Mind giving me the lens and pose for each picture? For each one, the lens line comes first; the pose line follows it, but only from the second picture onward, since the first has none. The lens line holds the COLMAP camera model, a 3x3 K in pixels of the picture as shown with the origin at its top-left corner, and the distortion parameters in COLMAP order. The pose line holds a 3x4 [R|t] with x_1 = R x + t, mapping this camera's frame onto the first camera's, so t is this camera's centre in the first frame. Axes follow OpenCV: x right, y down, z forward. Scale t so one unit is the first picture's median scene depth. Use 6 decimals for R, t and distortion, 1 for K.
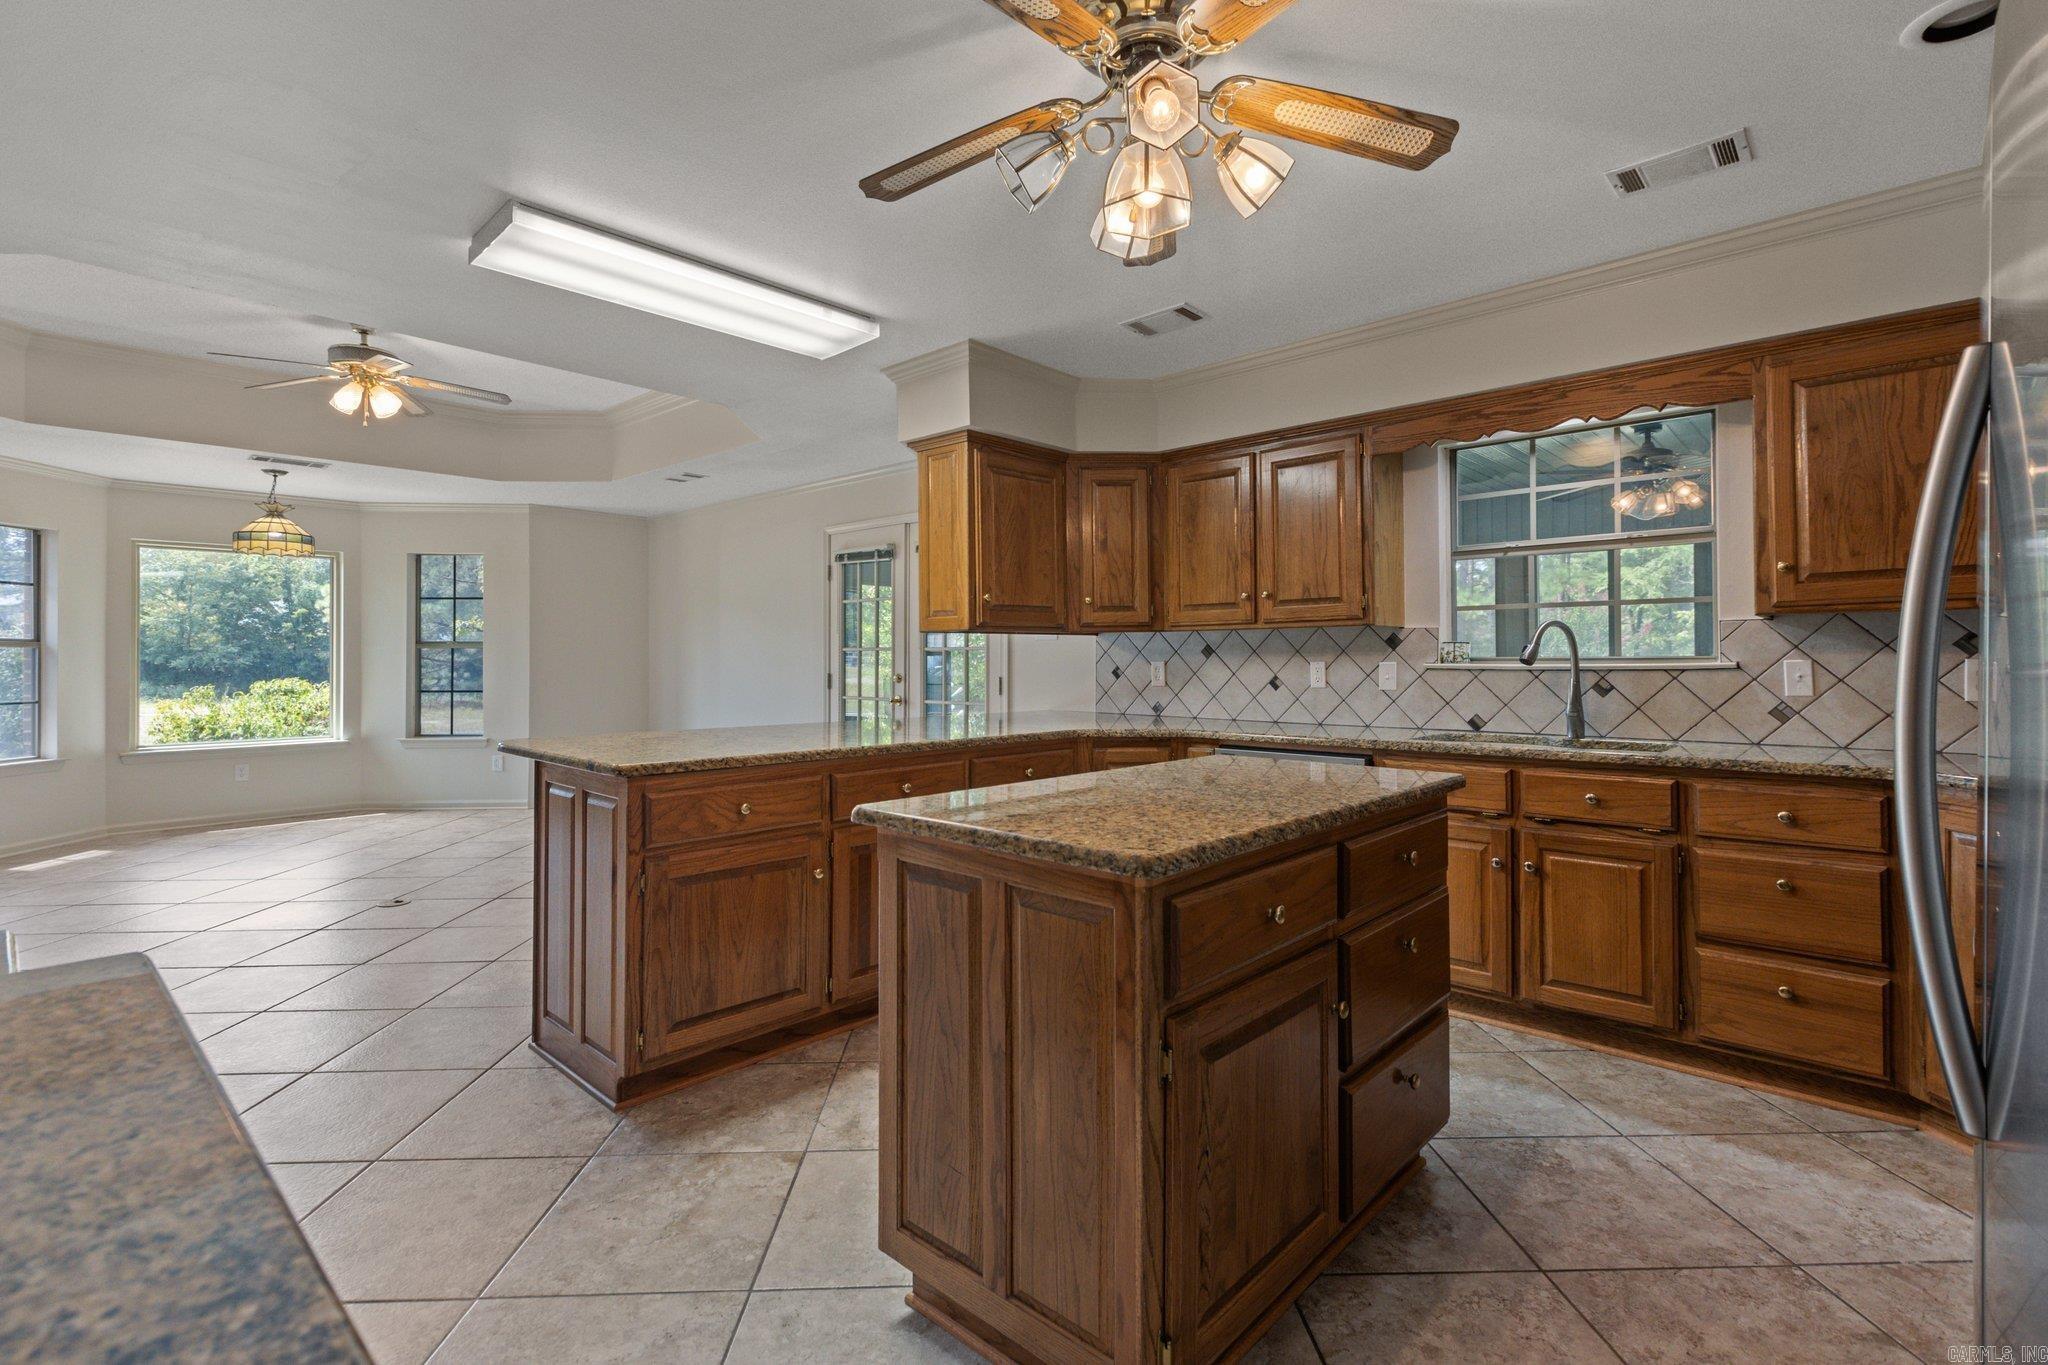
lens RADIAL K [[940.8, 0, 1028.7], [0, 940.8, 641.8], [0, 0, 1]] dist [0.004093, -0.001841]
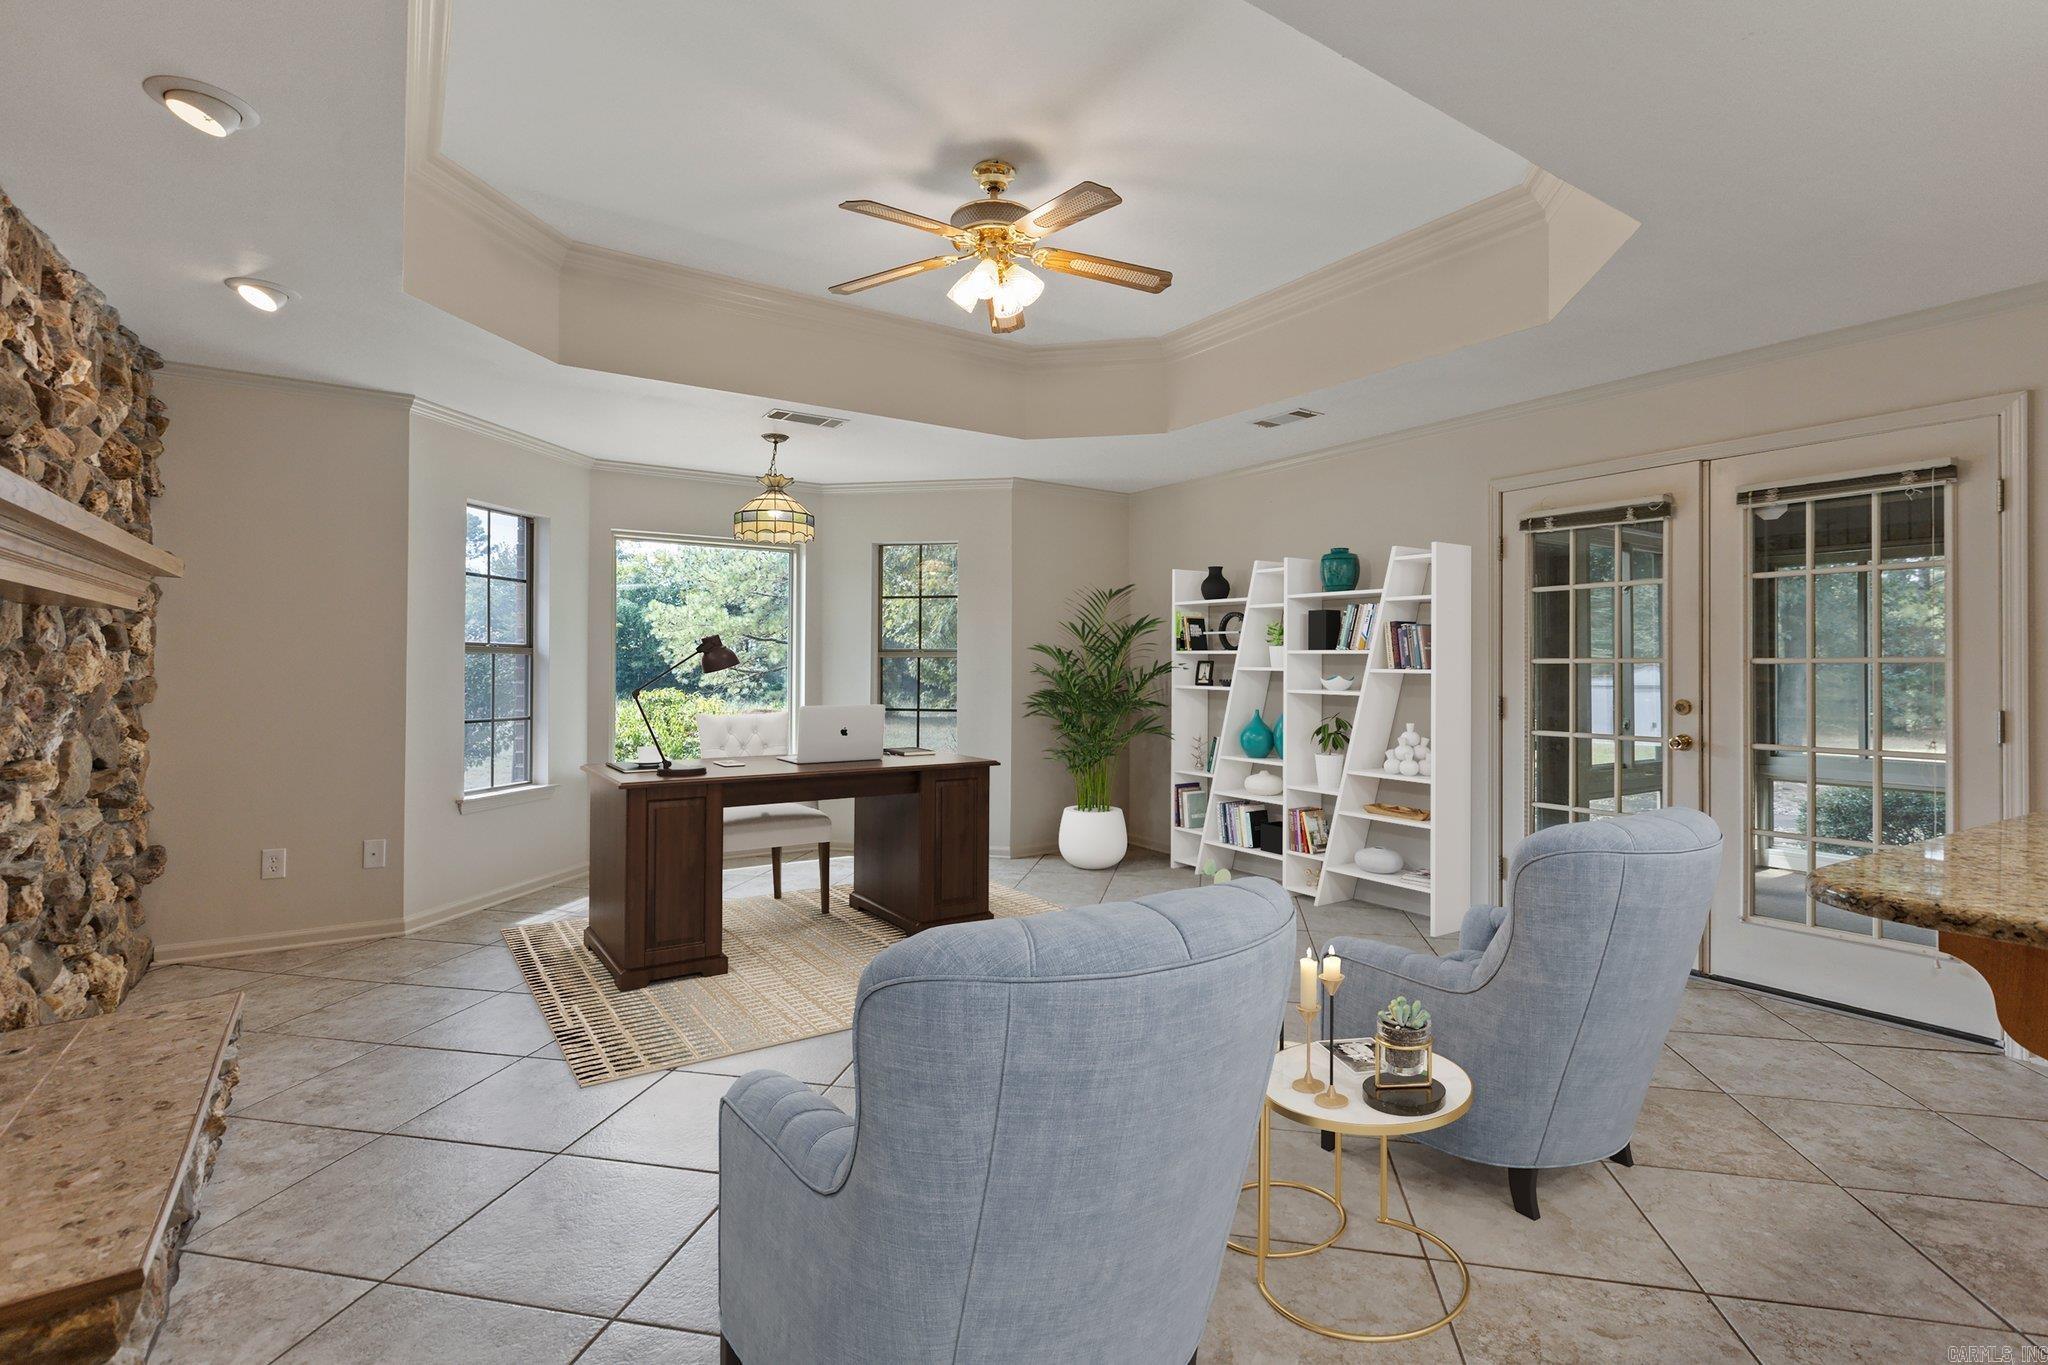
lens RADIAL K [[940.8, 0, 1010.0], [0, 940.8, 672.4], [0, 0, 1]] dist [0.004093, -0.001841]
pose [[0.969995, 0.006579, -0.243035, -0.410050], [-0.001813, 0.999802, 0.019830, 0.003726], [0.243118, -0.018794, 0.969815, 0.268093]]
